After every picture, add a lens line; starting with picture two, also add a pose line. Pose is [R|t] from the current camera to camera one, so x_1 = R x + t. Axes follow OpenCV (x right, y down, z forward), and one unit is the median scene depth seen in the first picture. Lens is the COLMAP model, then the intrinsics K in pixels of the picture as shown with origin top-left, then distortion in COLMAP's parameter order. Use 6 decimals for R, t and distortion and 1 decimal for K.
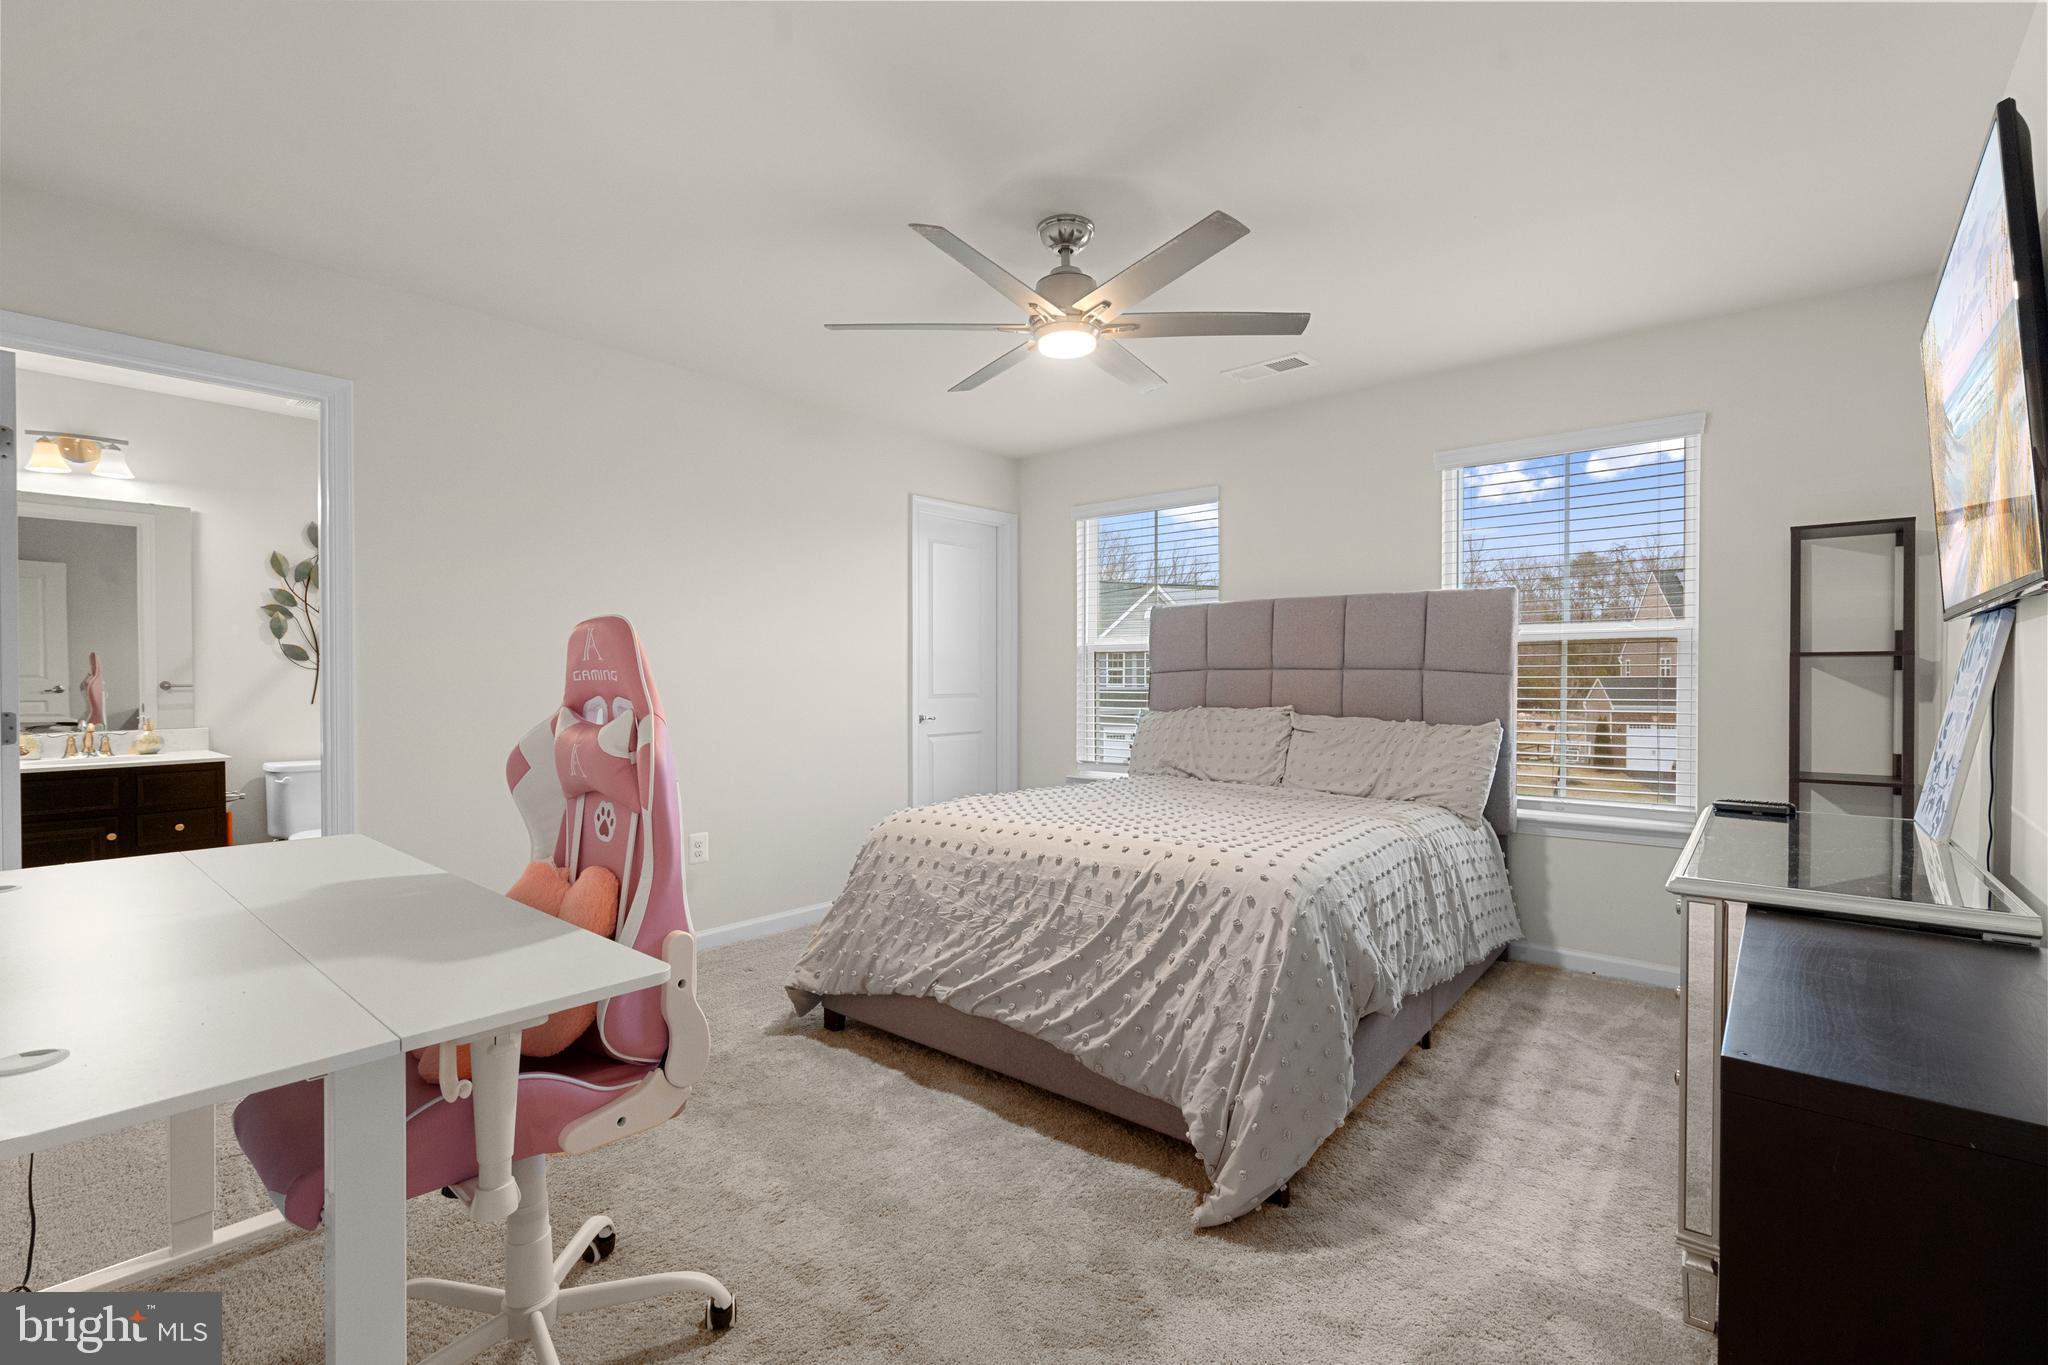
lens RADIAL K [[938.5, 0, 1042.6], [0, 938.5, 685.0], [0, 0, 1]] dist [-0.007119, 0.002195]
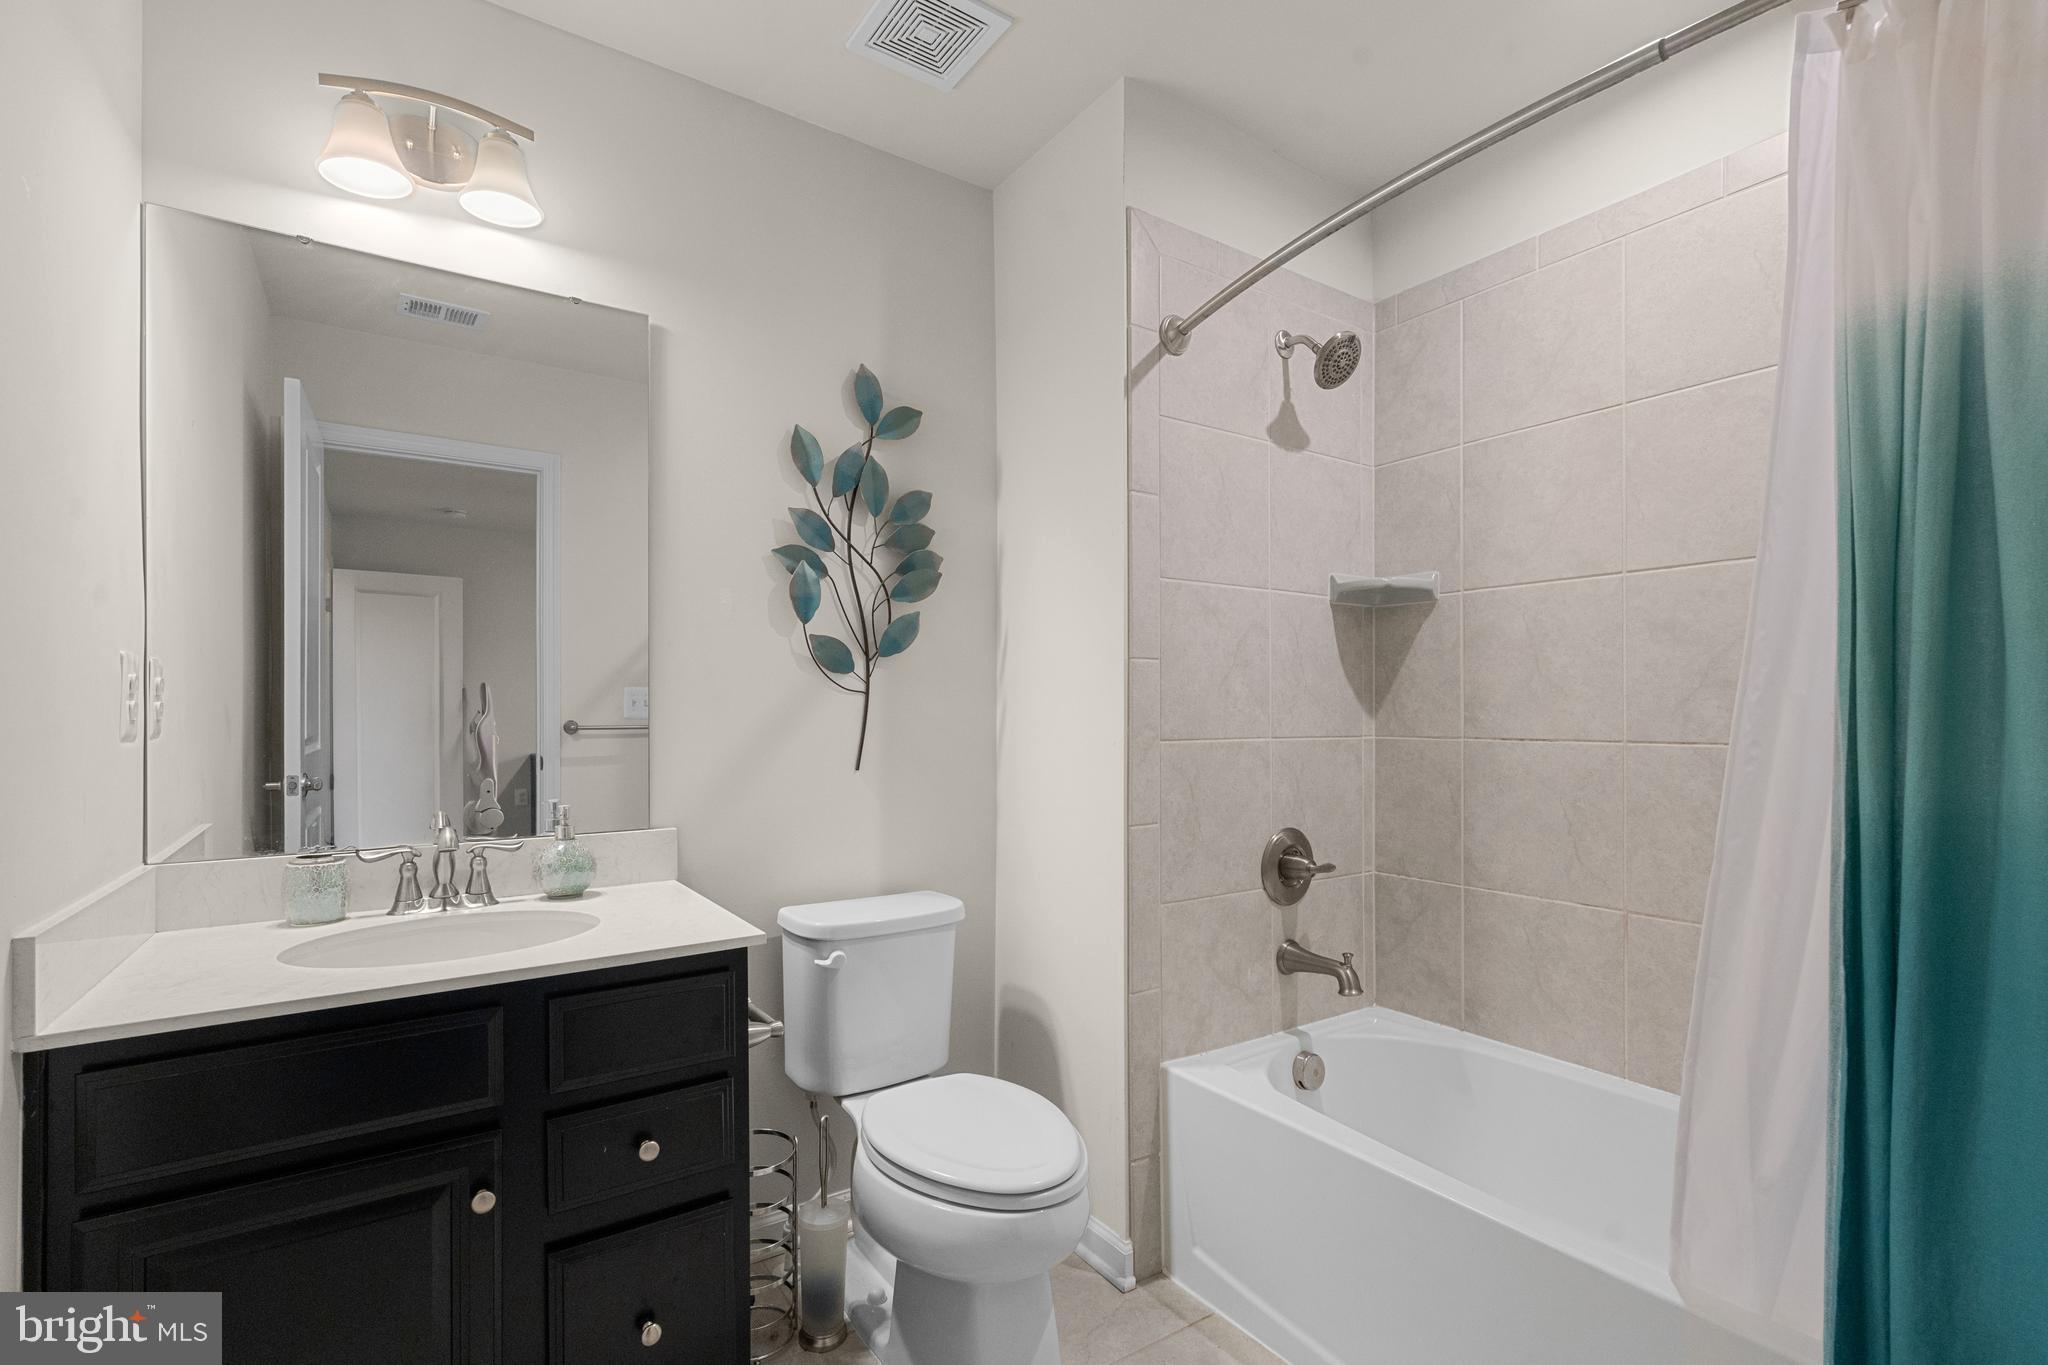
lens RADIAL K [[938.5, 0, 1011.7], [0, 938.5, 700.3], [0, 0, 1]] dist [-0.007119, 0.002195]
pose [[0.958162, -0.008579, -0.286098, -0.597296], [0.001349, 0.999675, -0.025459, -0.001685], [0.286223, 0.024008, 0.957862, 0.606117]]
